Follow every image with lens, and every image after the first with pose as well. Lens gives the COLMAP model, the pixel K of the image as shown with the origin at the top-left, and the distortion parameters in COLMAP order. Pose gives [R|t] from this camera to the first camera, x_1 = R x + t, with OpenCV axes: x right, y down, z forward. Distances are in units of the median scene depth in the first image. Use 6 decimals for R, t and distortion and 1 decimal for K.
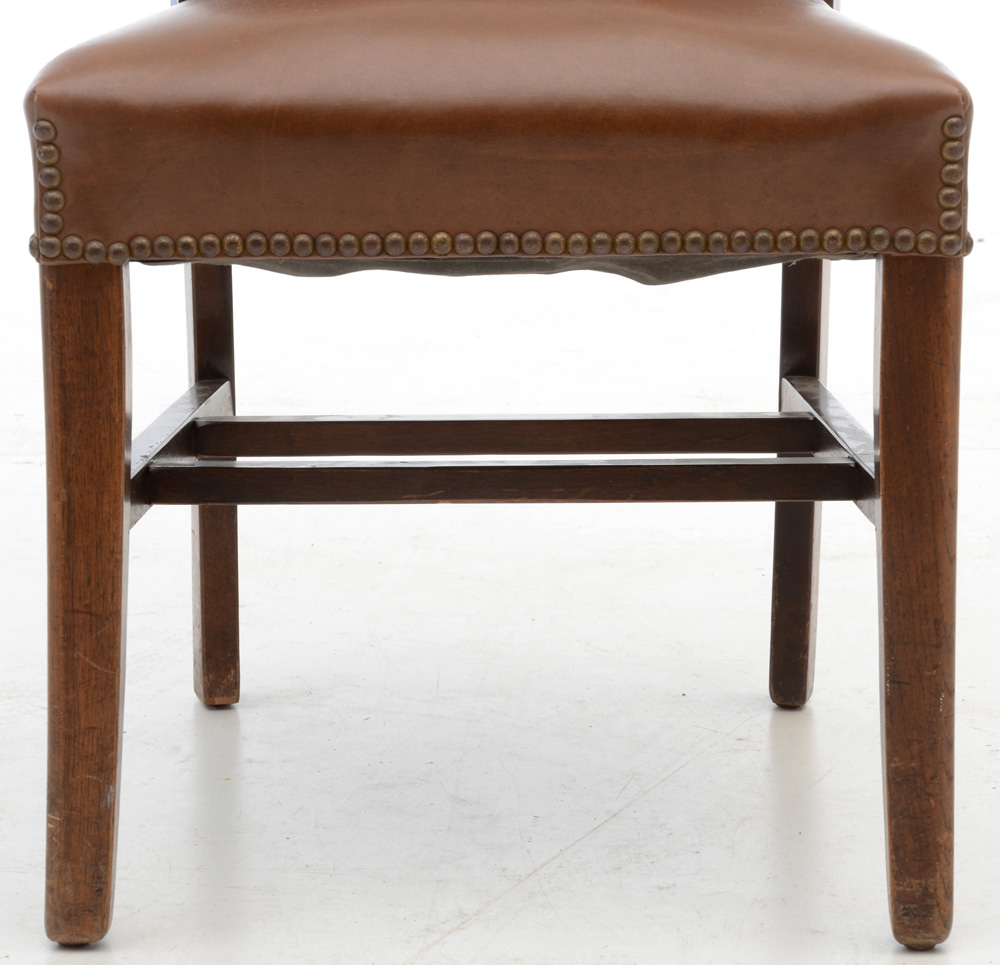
lens RADIAL K [[5920.9, 0, 500.9], [0, 5920.9, 483.3], [0, 0, 1]] dist [1.256542, 0.000000]
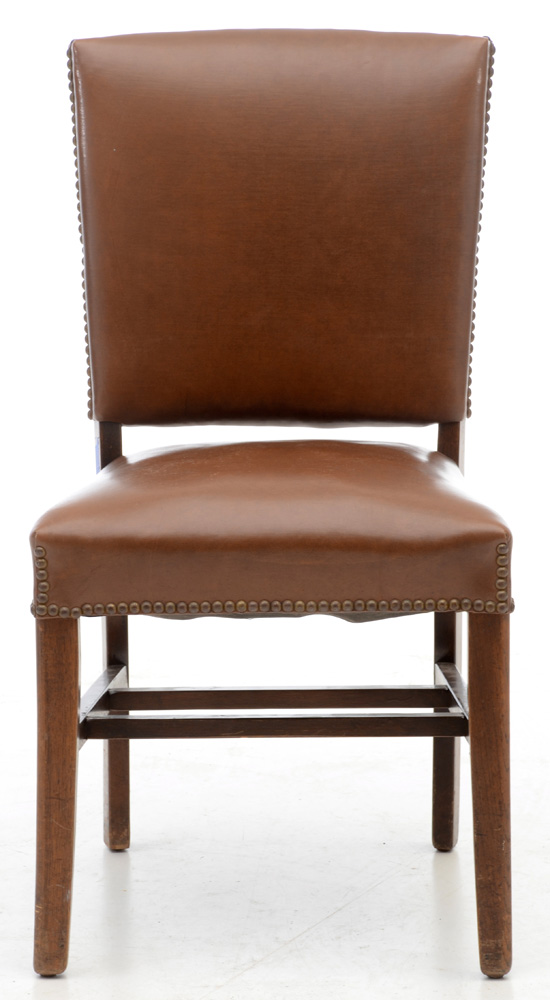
lens RADIAL K [[4655.6, 0, 276.0], [0, 4655.6, 521.7], [0, 0, 1]] dist [1.552191, 0.000000]
pose [[0.999978, -0.001493, -0.006431, 0.010732], [0.001267, 0.999387, -0.034977, -0.014115], [0.006480, 0.034968, 0.999367, -0.506096]]
